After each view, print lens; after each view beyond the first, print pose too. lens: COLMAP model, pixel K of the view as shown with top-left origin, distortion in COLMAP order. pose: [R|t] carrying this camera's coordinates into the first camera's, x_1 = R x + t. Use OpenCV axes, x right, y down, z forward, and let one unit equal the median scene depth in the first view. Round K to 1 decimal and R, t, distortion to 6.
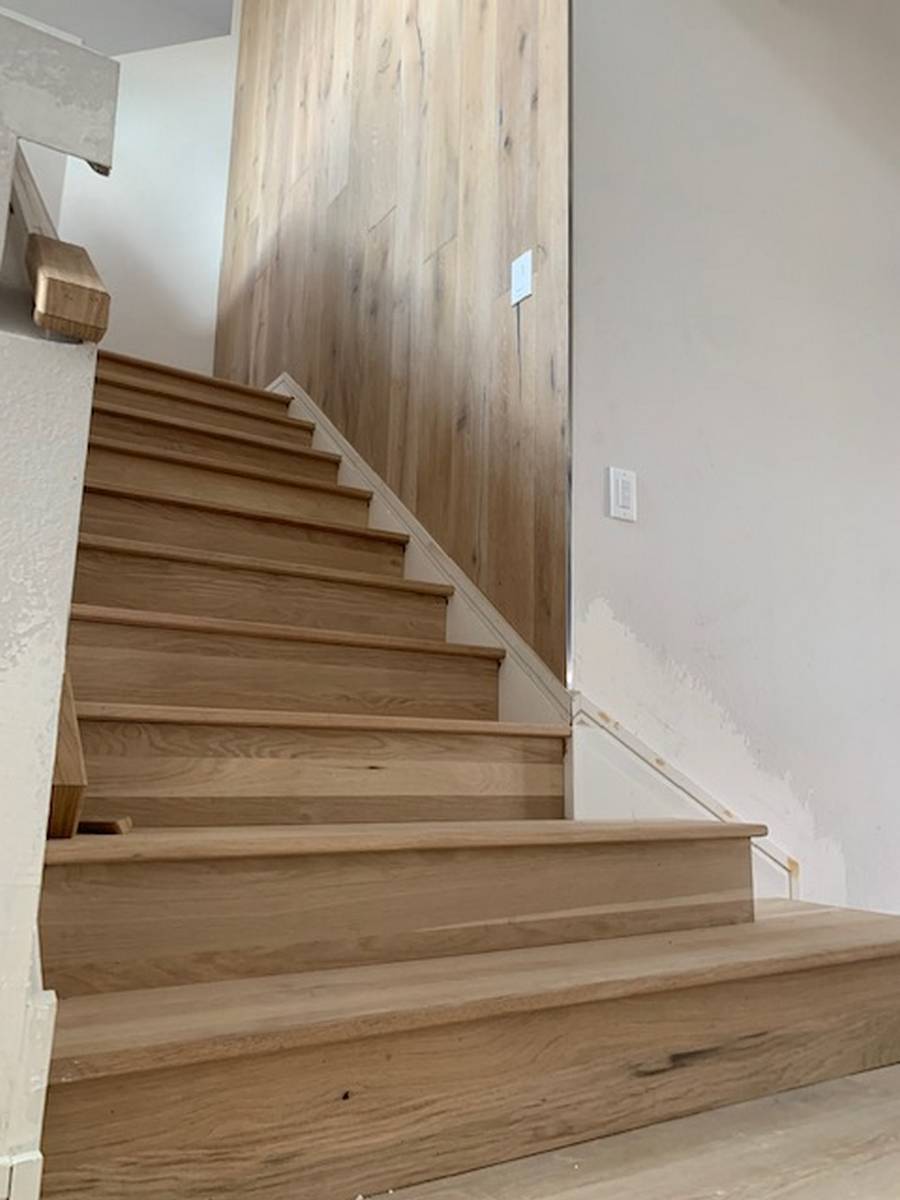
lens RADIAL K [[905.7, 0, 453.5], [0, 905.7, 578.1], [0, 0, 1]] dist [0.054536, -0.079631]
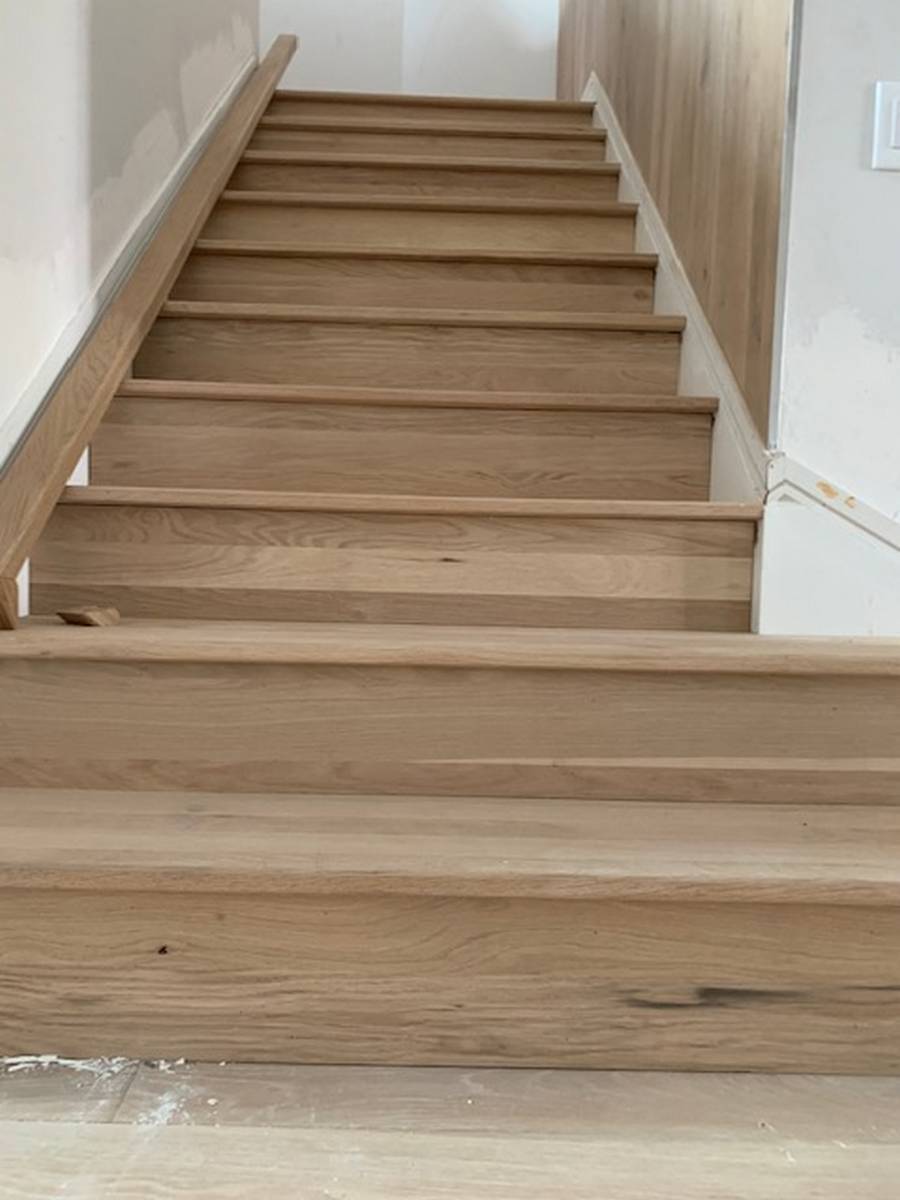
lens RADIAL K [[903.7, 0, 450.0], [0, 903.7, 600.0], [0, 0, 1]] dist [0.078103, -0.150505]
pose [[0.850761, 0.042432, -0.523838, 0.309819], [0.096846, 0.967008, 0.235617, 0.050978], [0.516553, -0.251186, 0.818583, 0.313392]]
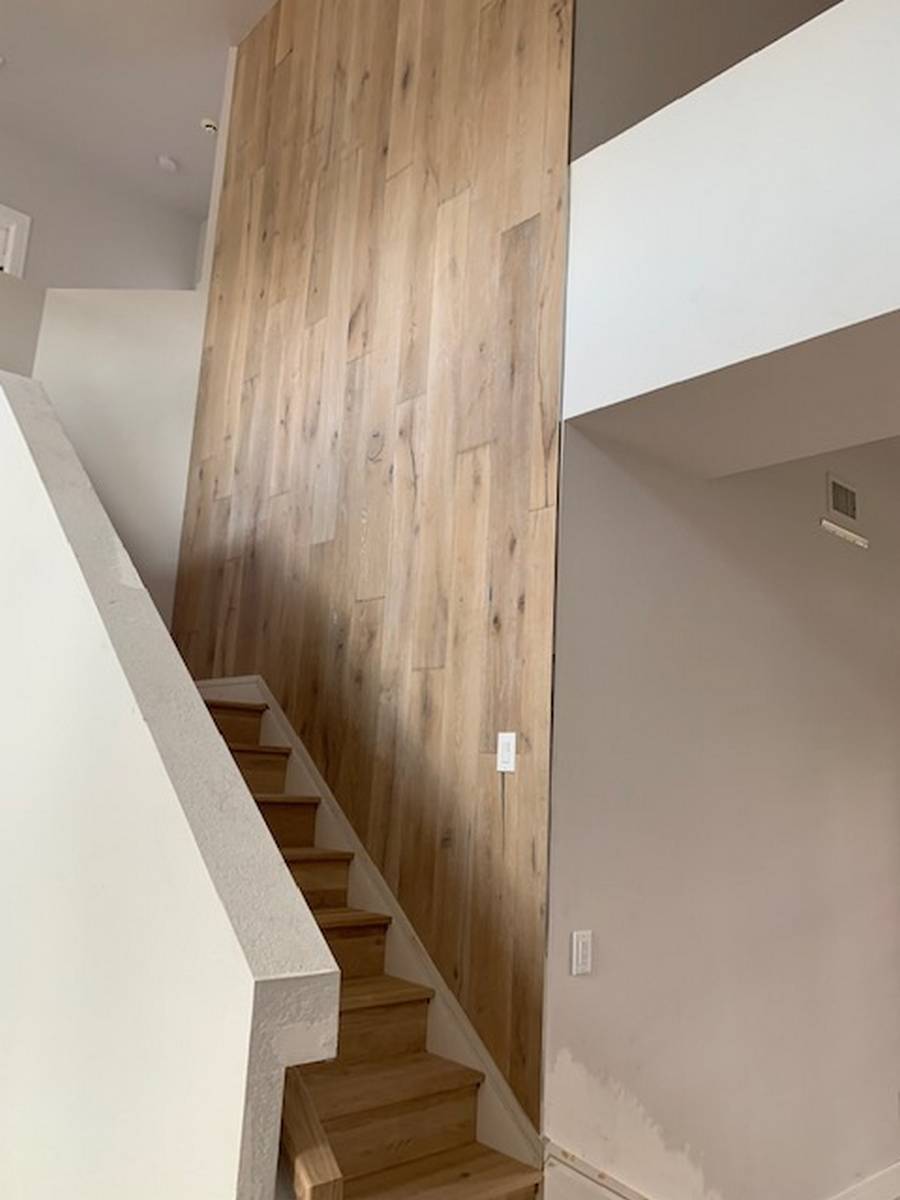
lens RADIAL K [[905.7, 0, 453.5], [0, 905.7, 578.1], [0, 0, 1]] dist [0.054536, -0.079631]
pose [[0.985710, 0.059147, 0.157728, -0.270393], [-0.057857, 0.998243, -0.012762, -0.705089], [-0.158205, 0.003454, 0.987400, -0.296809]]
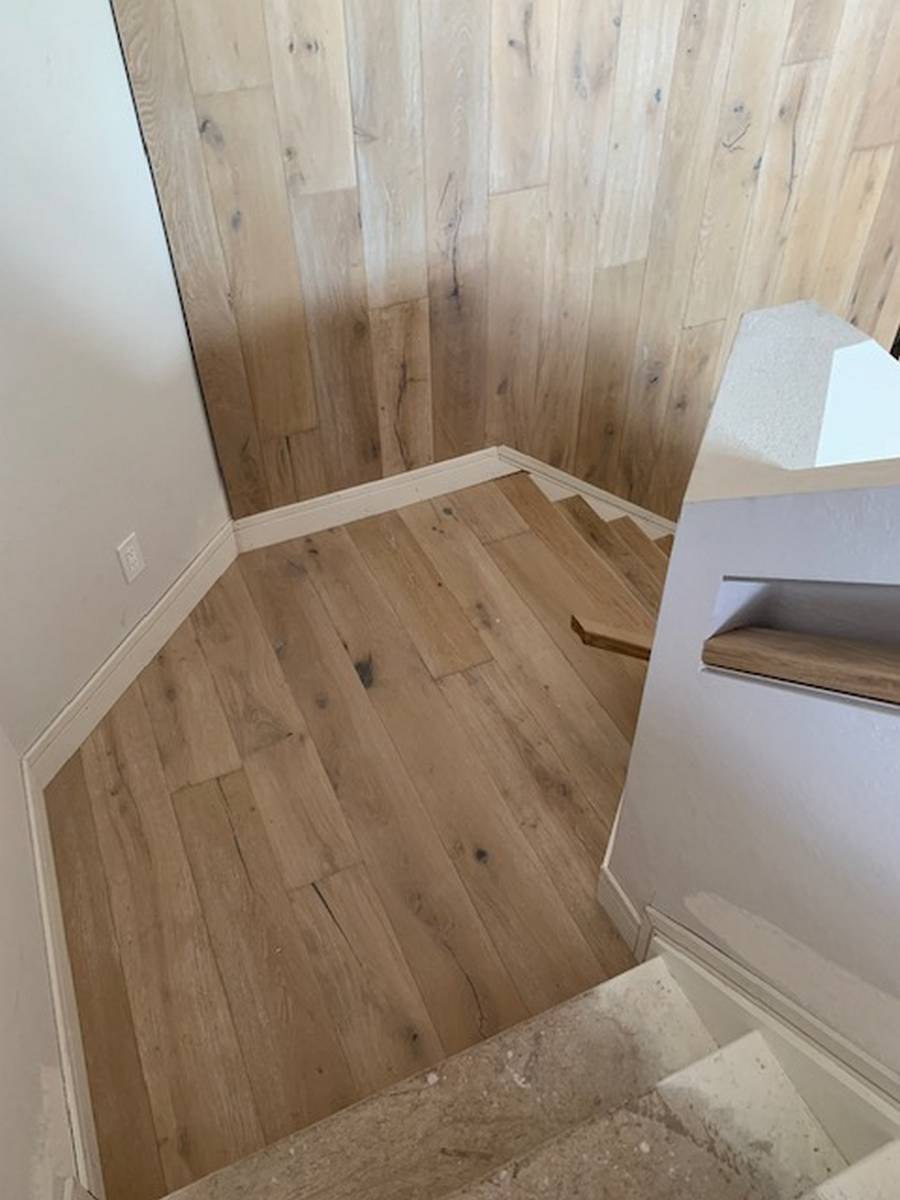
lens RADIAL K [[924.1, 0, 450.0], [0, 924.1, 600.0], [0, 0, 1]] dist [0.001298, -0.003859]
pose [[0.150215, -0.707708, 0.690352, -1.822453], [-0.173341, 0.668605, 0.723132, -1.524841], [-0.973339, -0.228291, -0.022240, 2.105294]]
